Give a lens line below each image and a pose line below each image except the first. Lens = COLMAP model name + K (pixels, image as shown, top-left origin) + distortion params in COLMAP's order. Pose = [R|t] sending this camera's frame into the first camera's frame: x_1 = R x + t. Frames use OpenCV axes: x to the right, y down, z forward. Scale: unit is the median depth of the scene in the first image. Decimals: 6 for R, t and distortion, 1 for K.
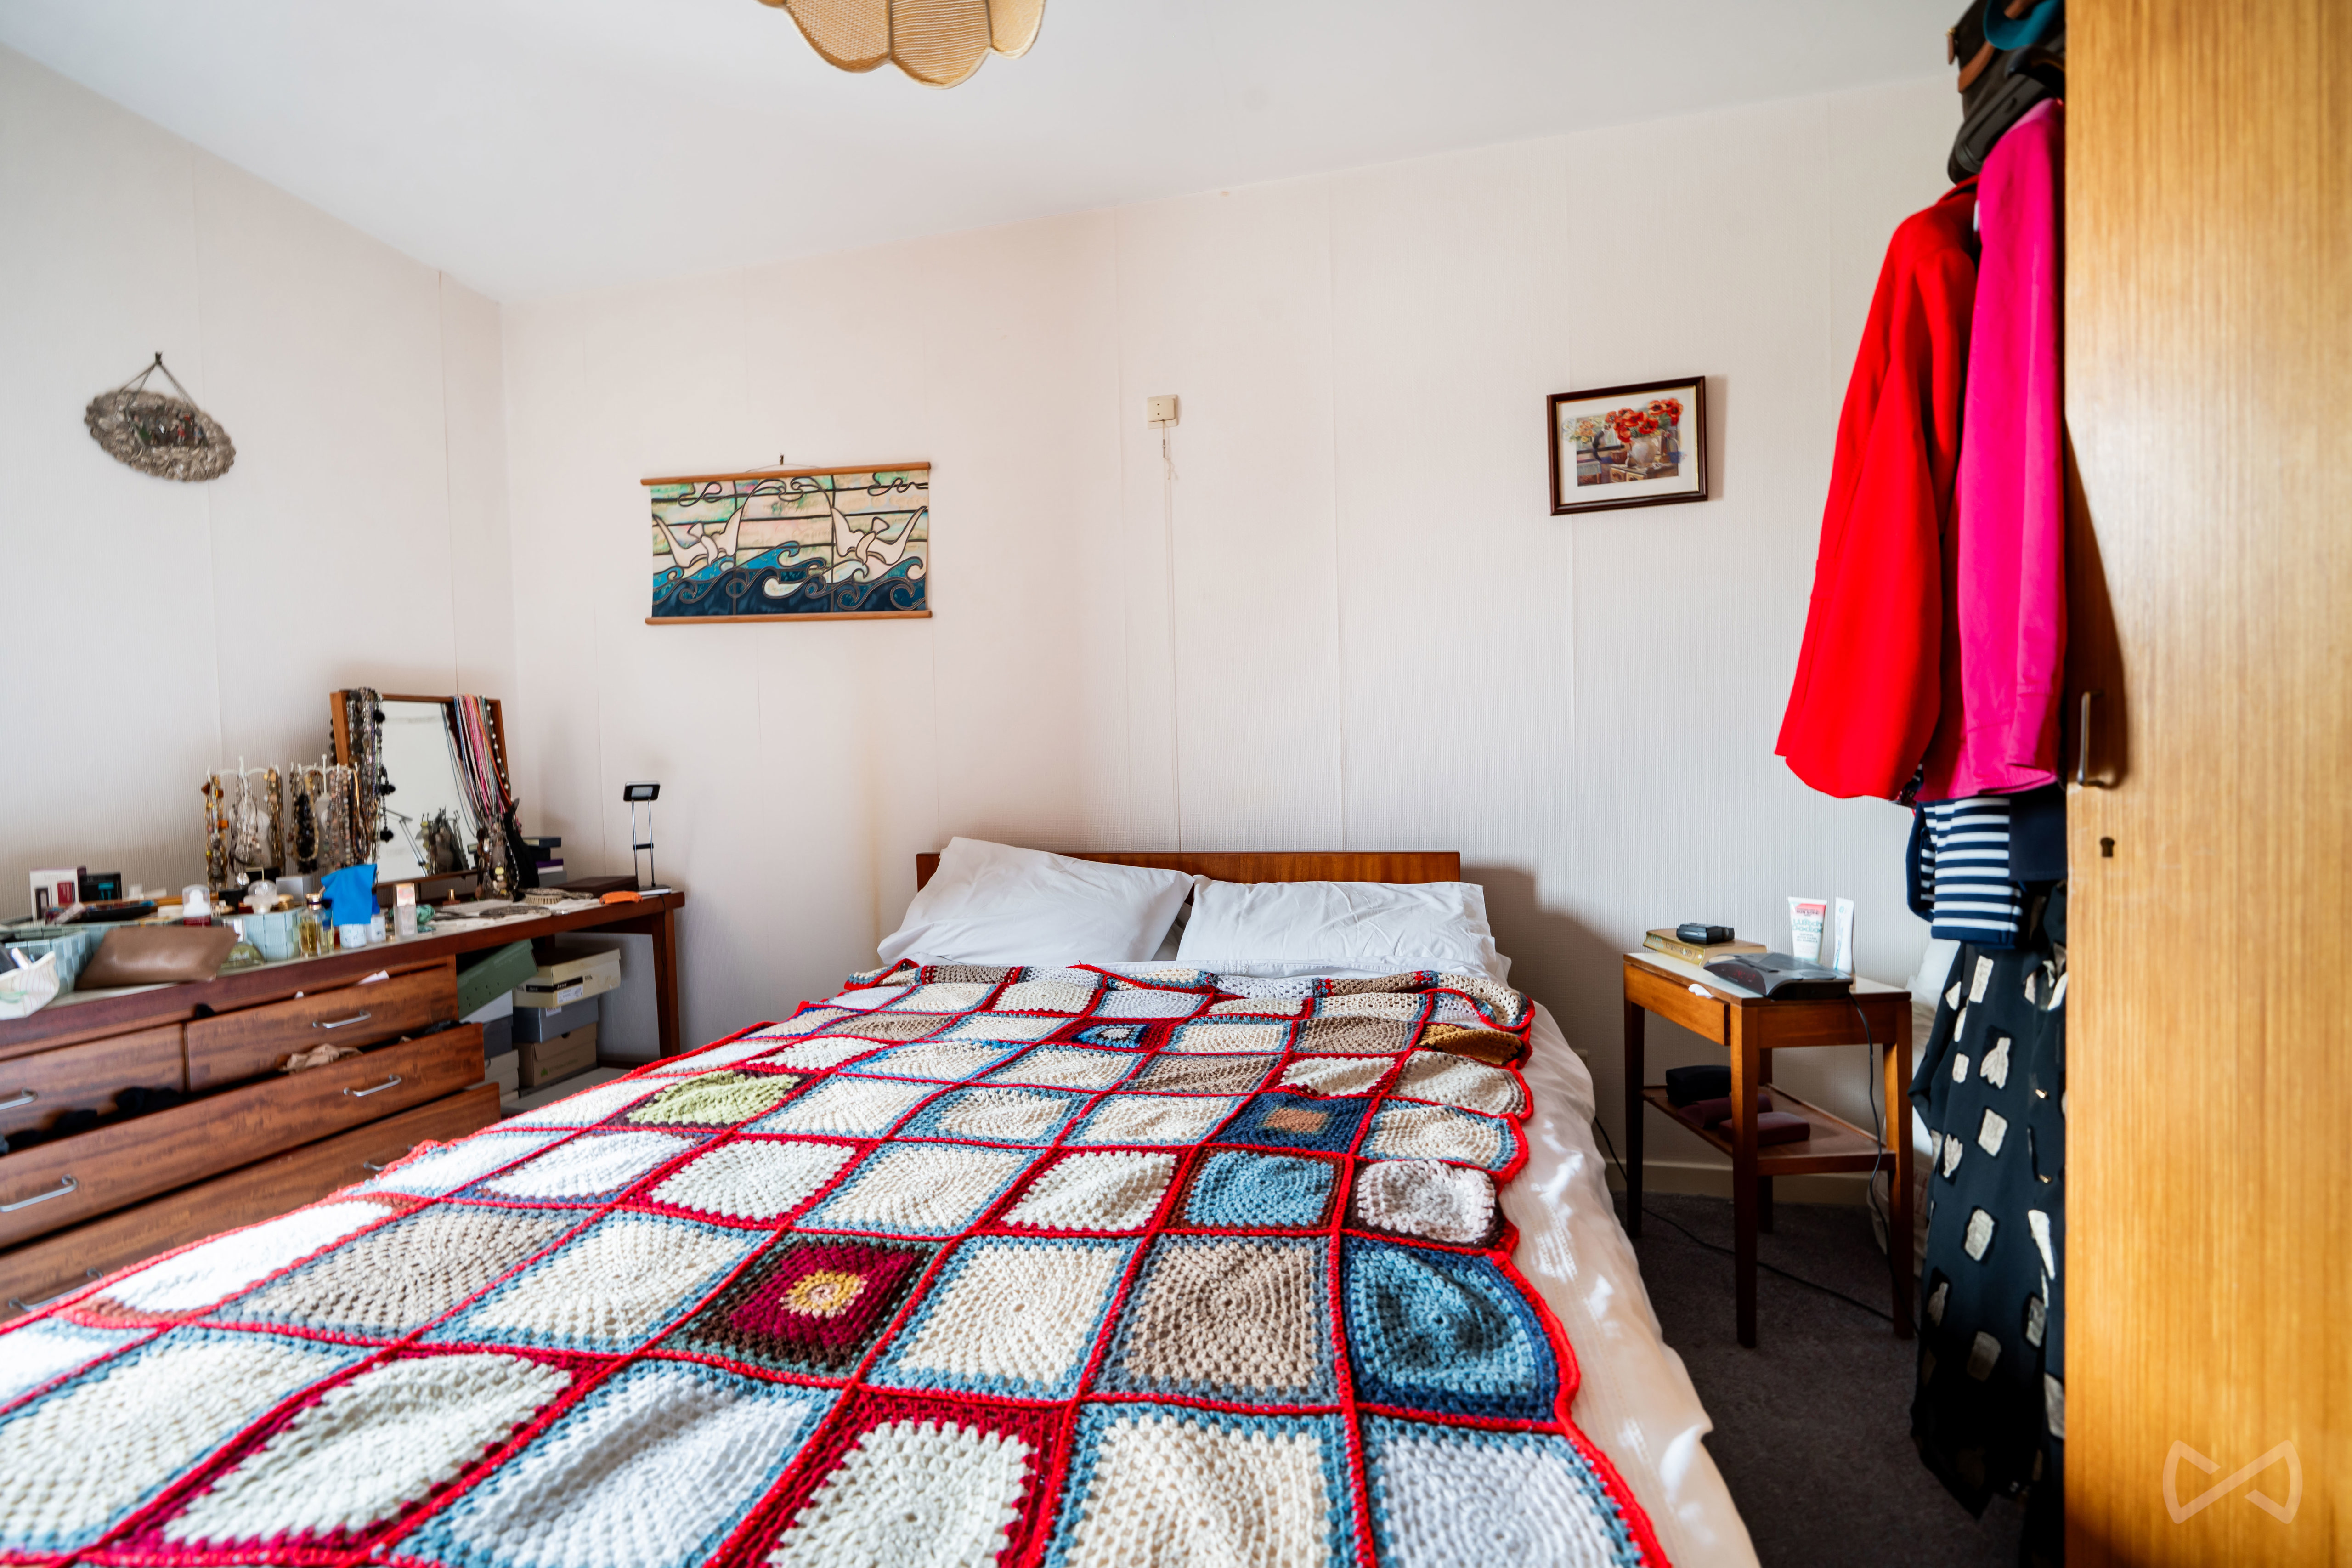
lens RADIAL K [[900.9, 0, 1181.8], [0, 900.9, 787.4], [0, 0, 1]] dist [-0.003438, -0.000829]
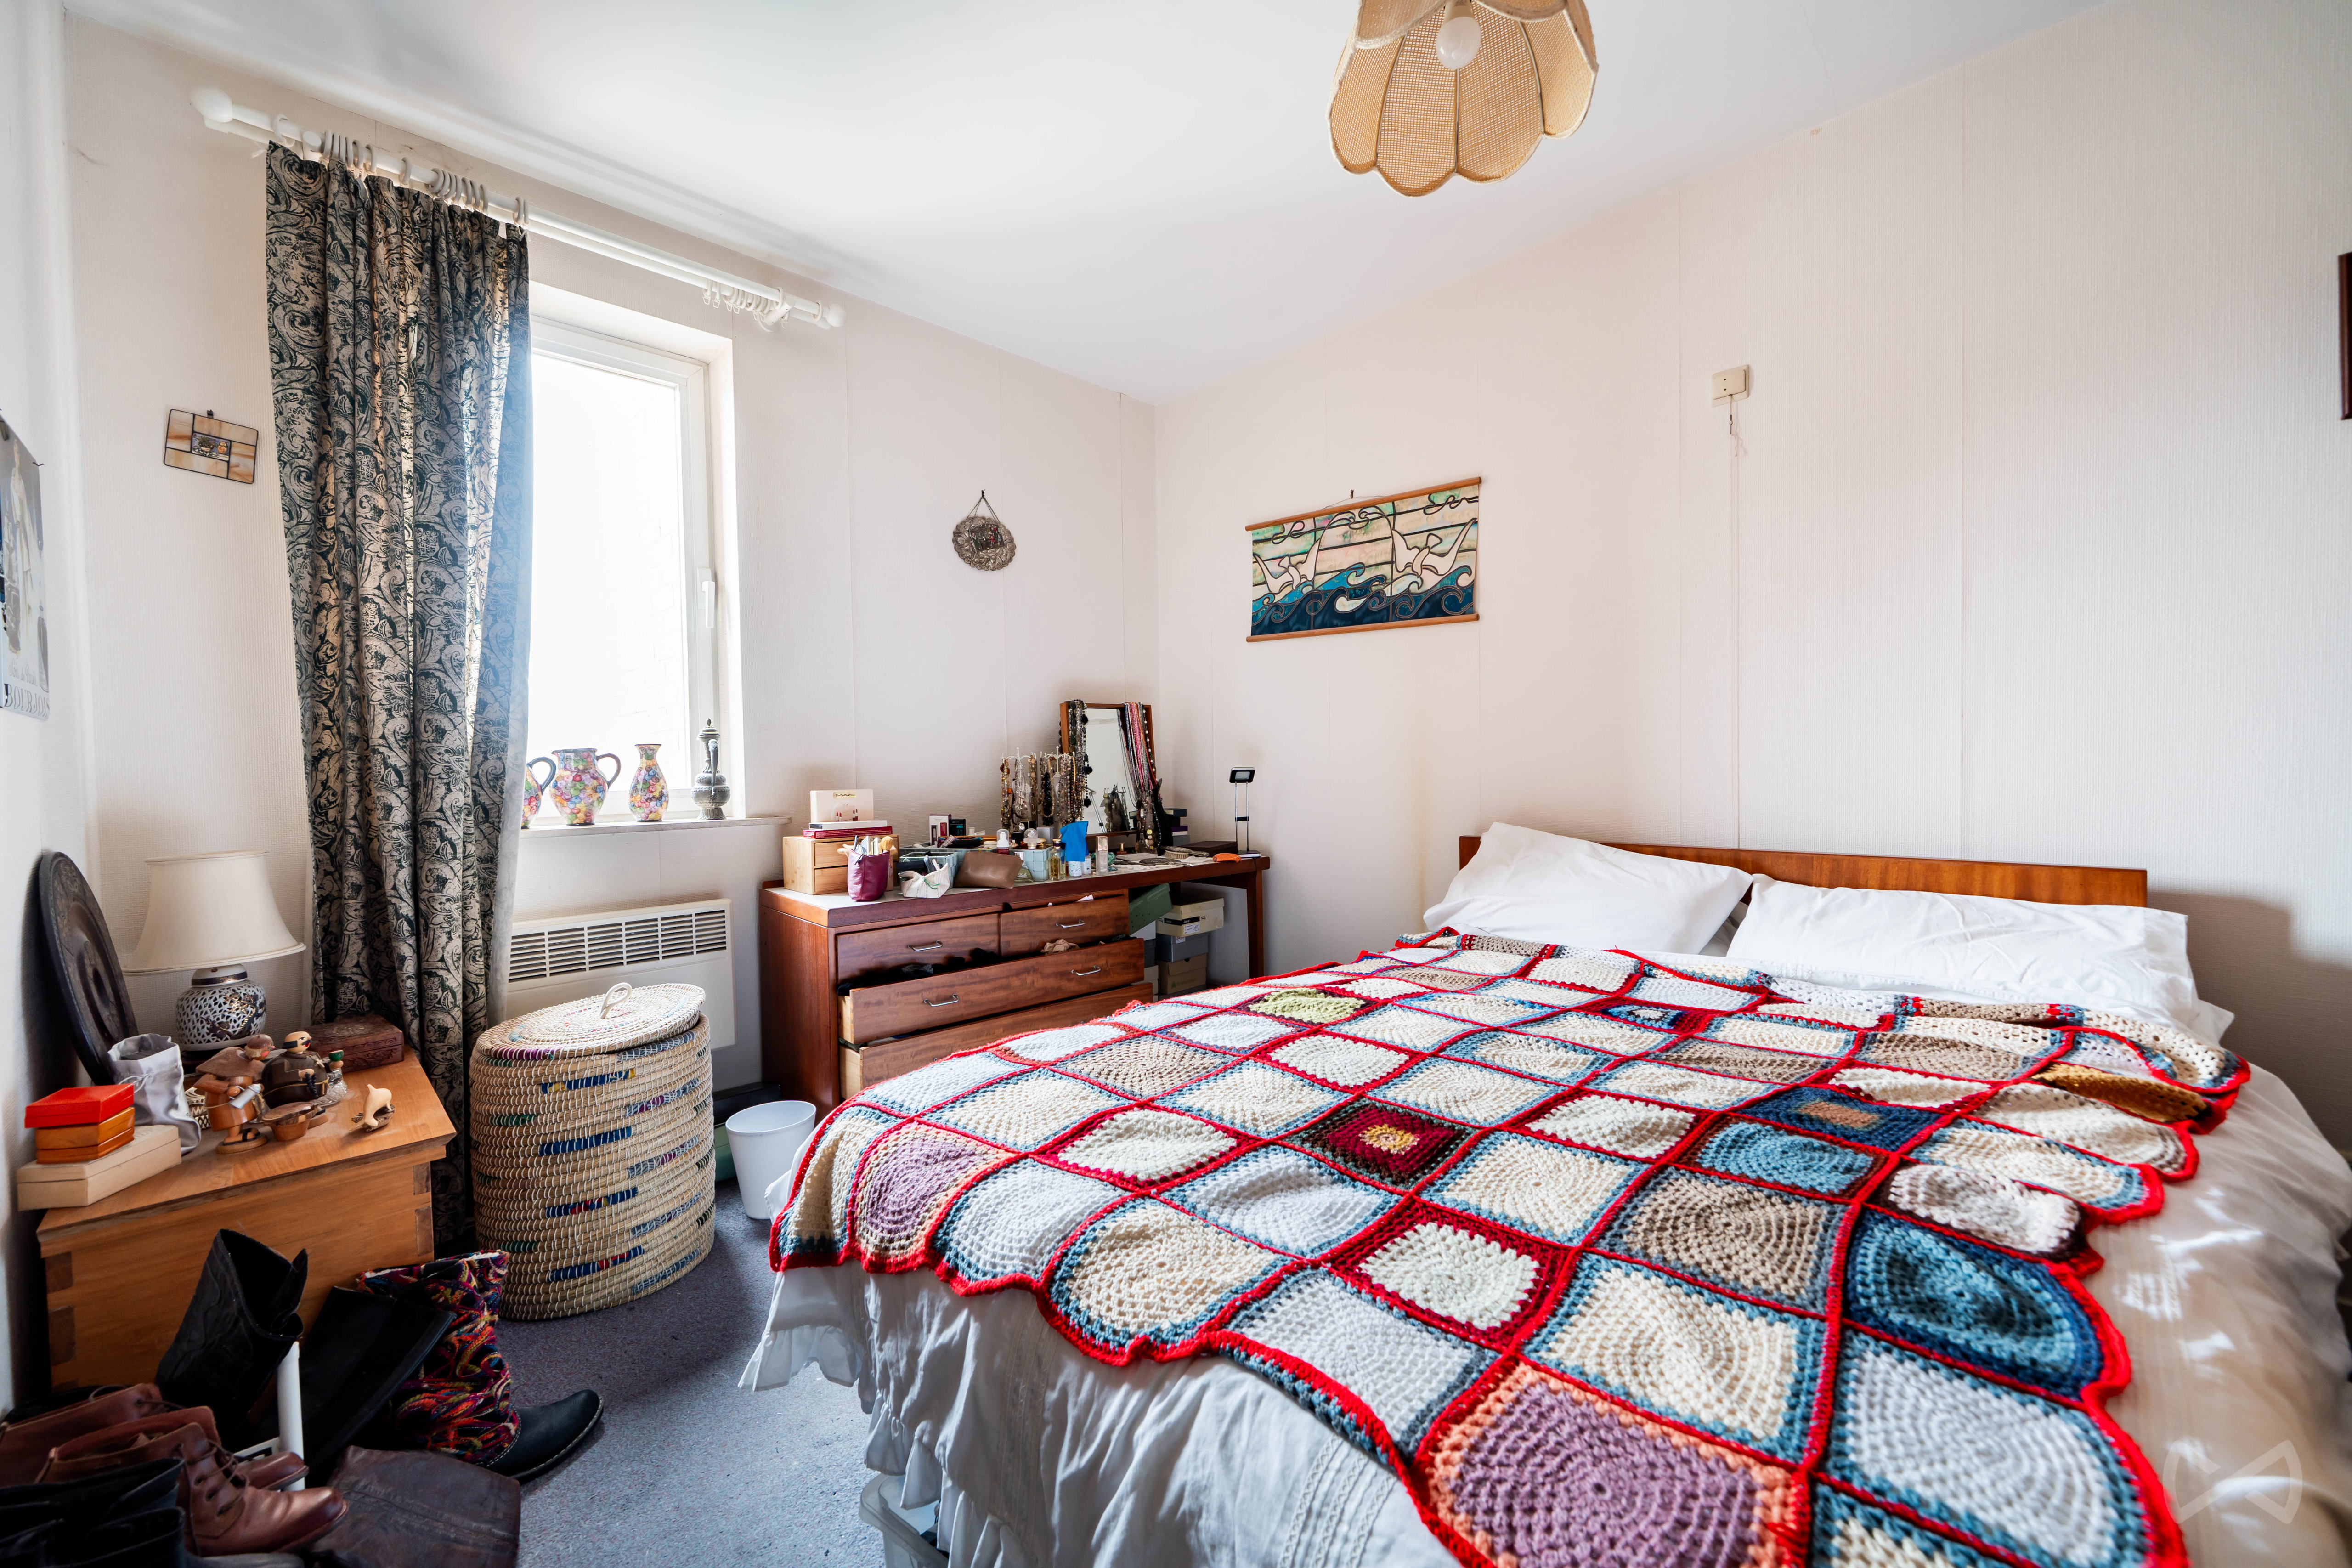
lens RADIAL K [[900.9, 0, 1181.8], [0, 900.9, 787.4], [0, 0, 1]] dist [-0.003438, -0.000829]
pose [[0.834268, 0.025788, -0.550756, 0.046384], [-0.020038, 0.999664, 0.016454, 0.004560], [0.550996, -0.002691, 0.834504, -0.180690]]
